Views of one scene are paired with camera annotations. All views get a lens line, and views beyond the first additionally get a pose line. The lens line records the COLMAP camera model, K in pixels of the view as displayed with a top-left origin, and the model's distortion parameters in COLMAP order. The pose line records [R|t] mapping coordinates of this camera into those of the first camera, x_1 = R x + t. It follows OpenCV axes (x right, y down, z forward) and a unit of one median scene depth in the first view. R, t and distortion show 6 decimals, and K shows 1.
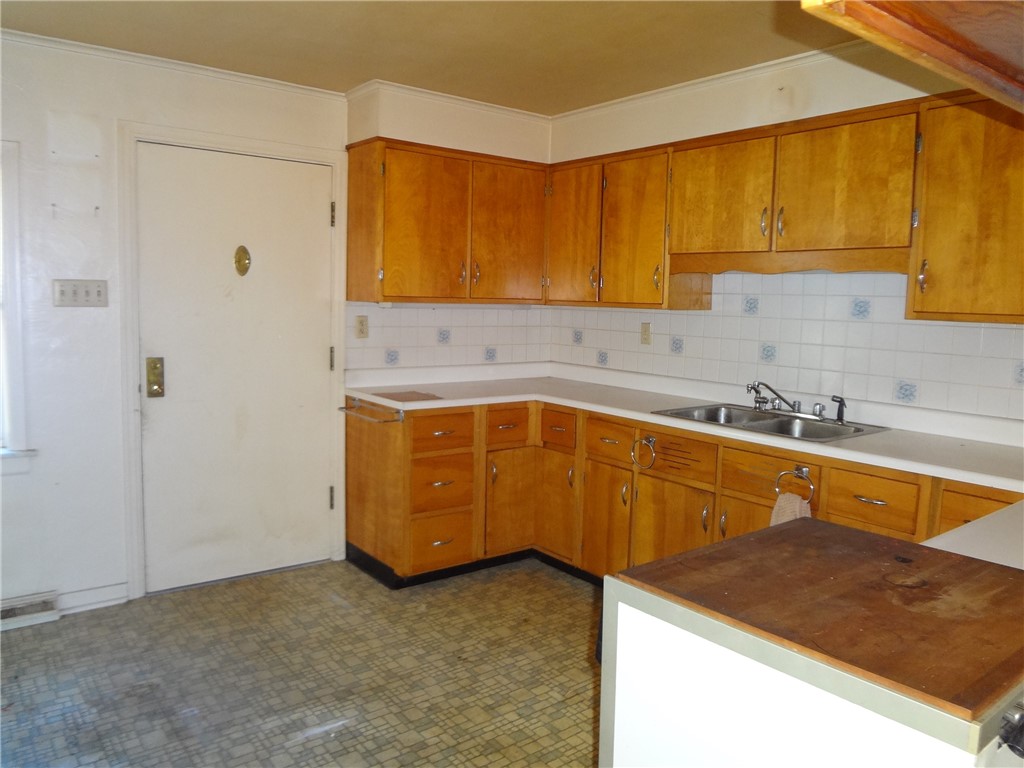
lens RADIAL K [[771.7, 0, 514.7], [0, 771.7, 383.2], [0, 0, 1]] dist [-0.037882, -0.002820]
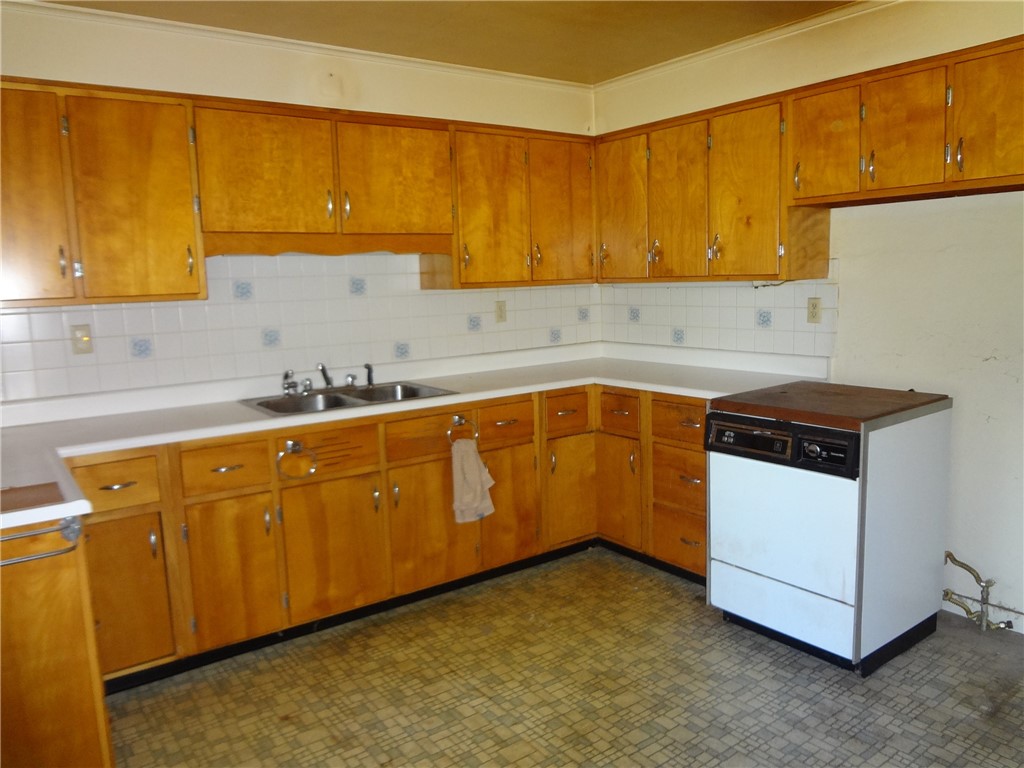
lens RADIAL K [[771.7, 0, 514.6], [0, 771.7, 384.2], [0, 0, 1]] dist [-0.037882, -0.002820]
pose [[0.016152, -0.157168, 0.987440, -0.712969], [0.144326, 0.977593, 0.153240, -0.098127], [-0.989398, 0.140038, 0.038474, 0.756150]]
